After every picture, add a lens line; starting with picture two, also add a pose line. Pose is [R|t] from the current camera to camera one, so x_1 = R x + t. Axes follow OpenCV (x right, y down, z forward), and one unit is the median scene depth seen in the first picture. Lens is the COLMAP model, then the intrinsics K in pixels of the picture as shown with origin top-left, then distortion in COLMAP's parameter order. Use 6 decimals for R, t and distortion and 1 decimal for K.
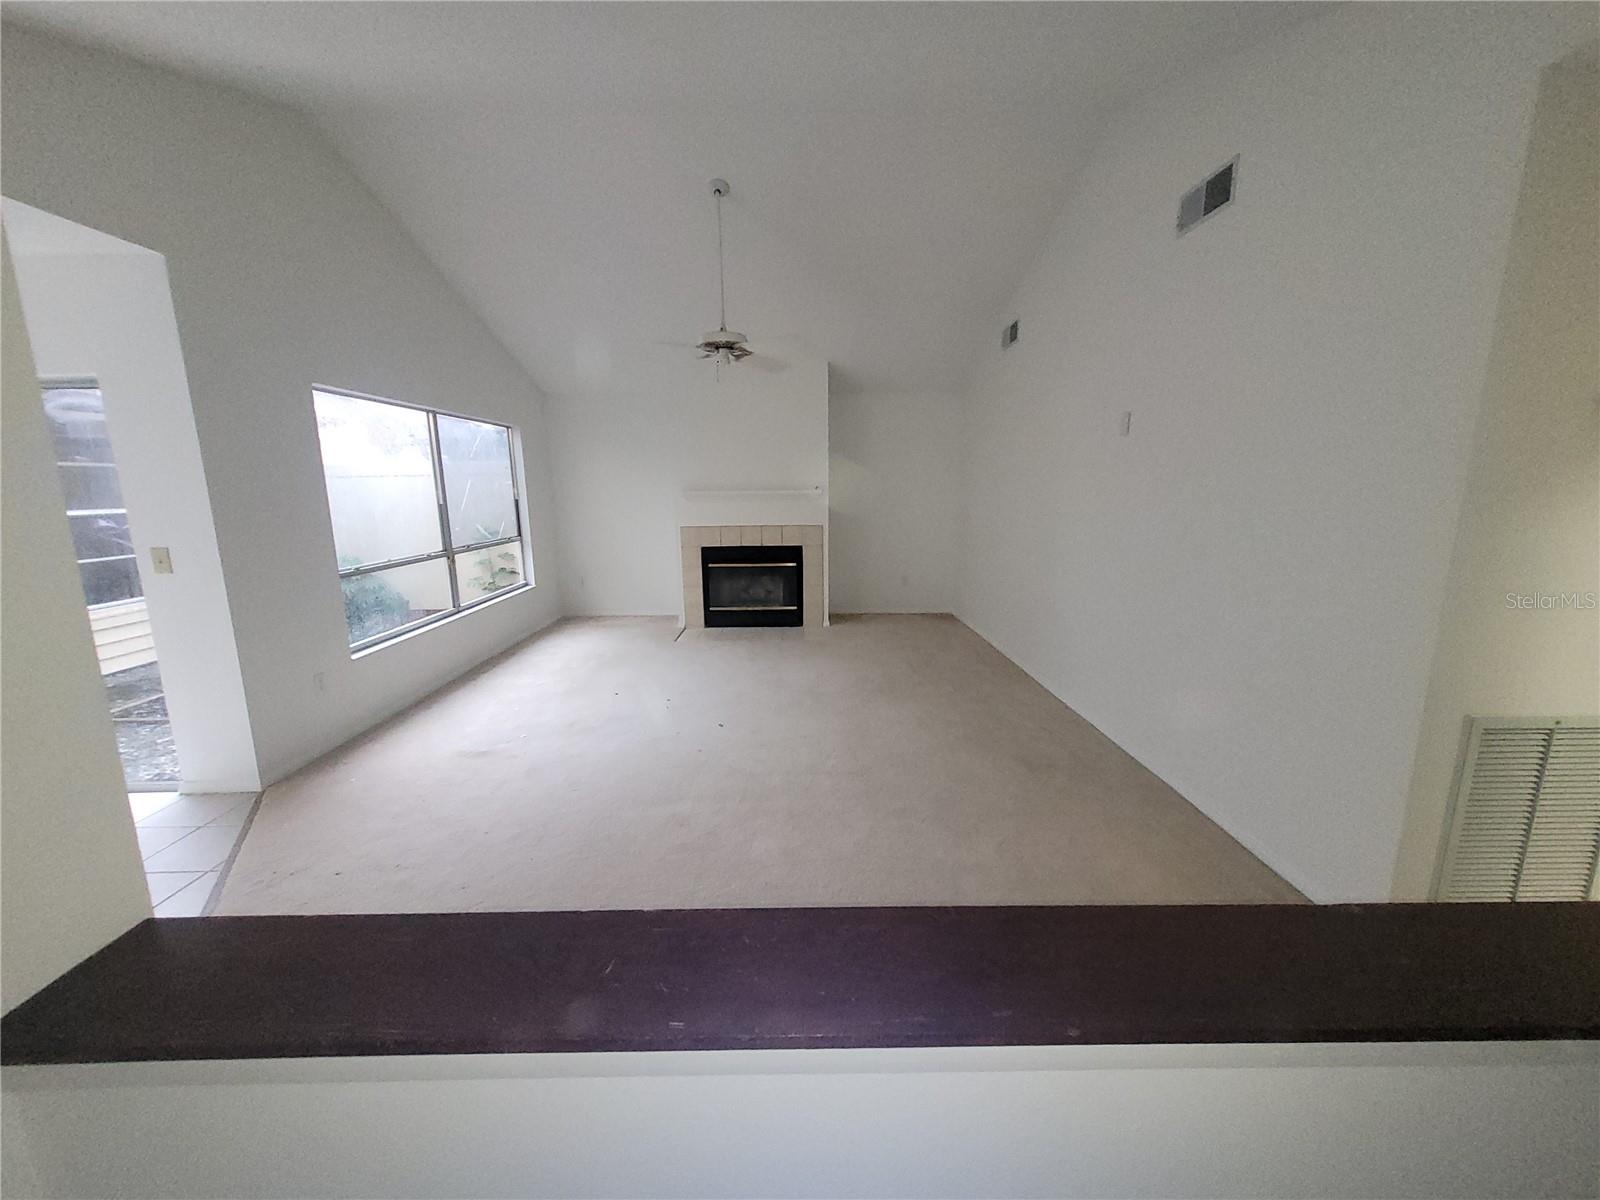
lens RADIAL K [[623.4, 0, 802.6], [0, 623.4, 605.0], [0, 0, 1]] dist [0.012362, 0.000147]
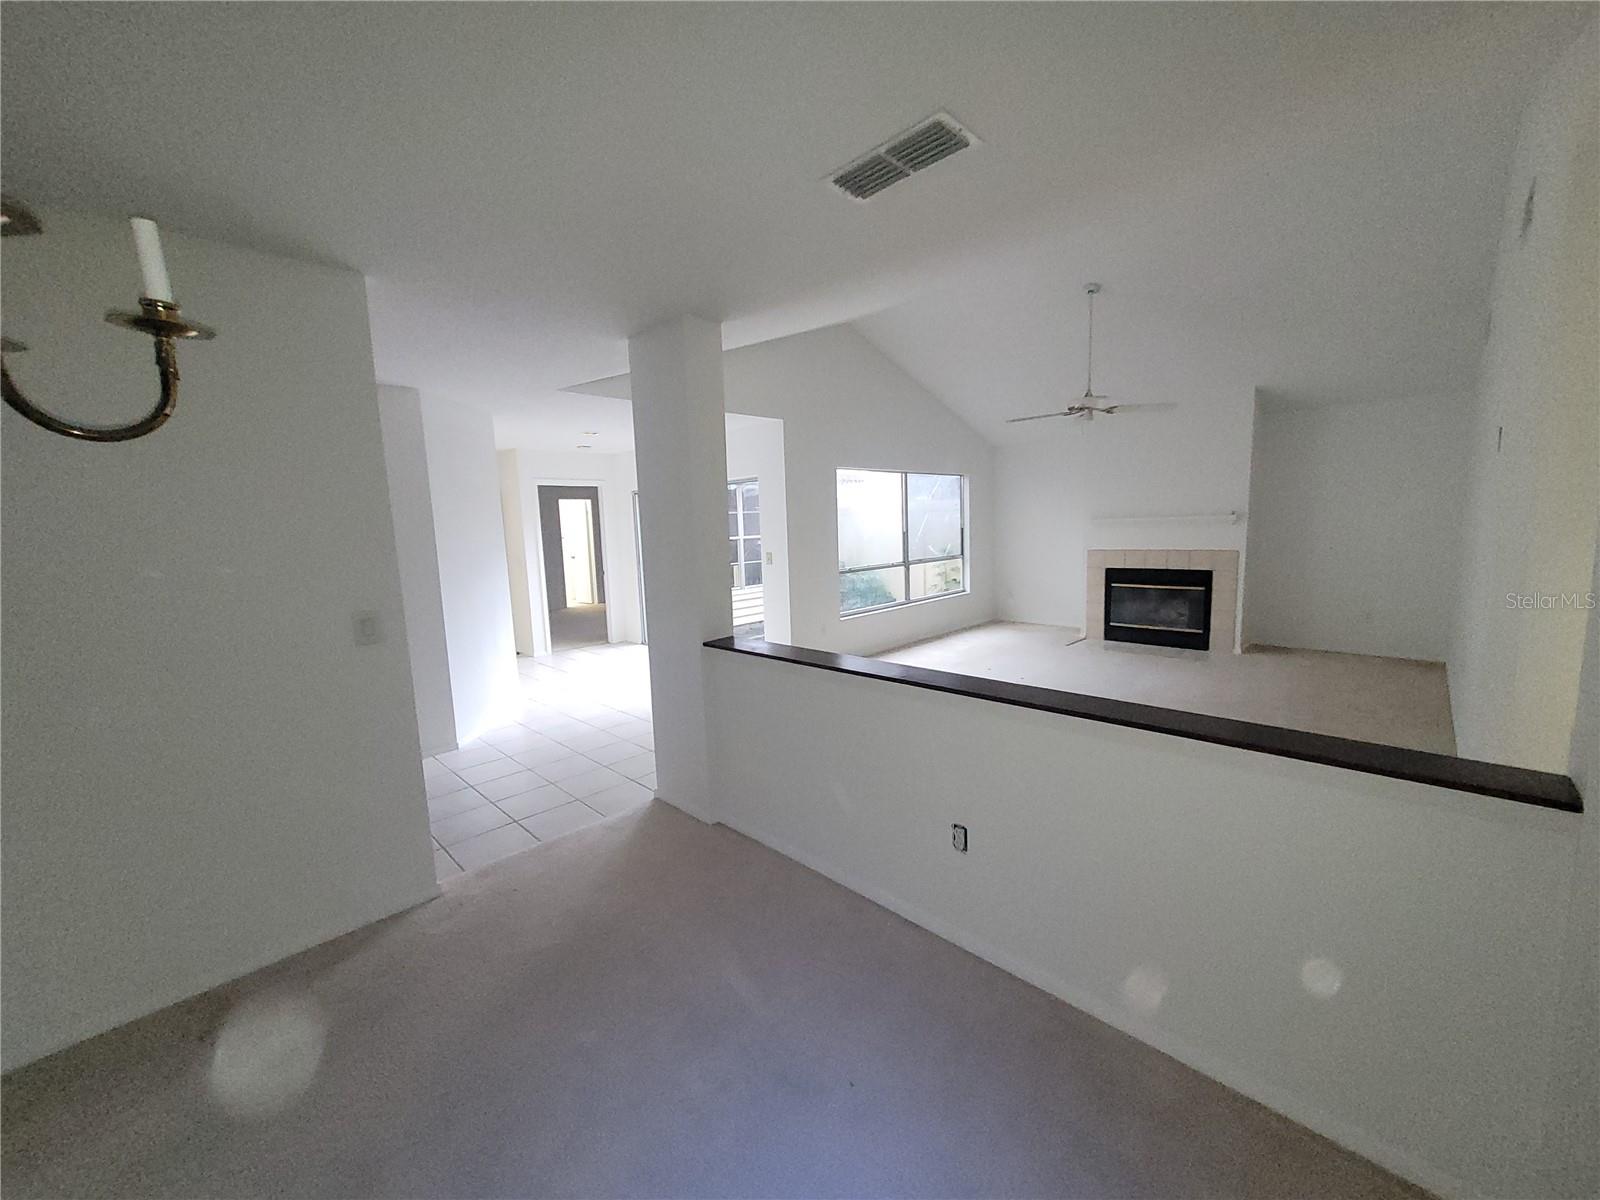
lens RADIAL K [[623.4, 0, 800.2], [0, 623.4, 599.8], [0, 0, 1]] dist [0.012362, 0.000147]
pose [[0.695190, 0.070856, -0.715325, 0.266317], [-0.111539, 0.993710, -0.009968, 0.037039], [0.710120, 0.086716, 0.698721, -0.178580]]
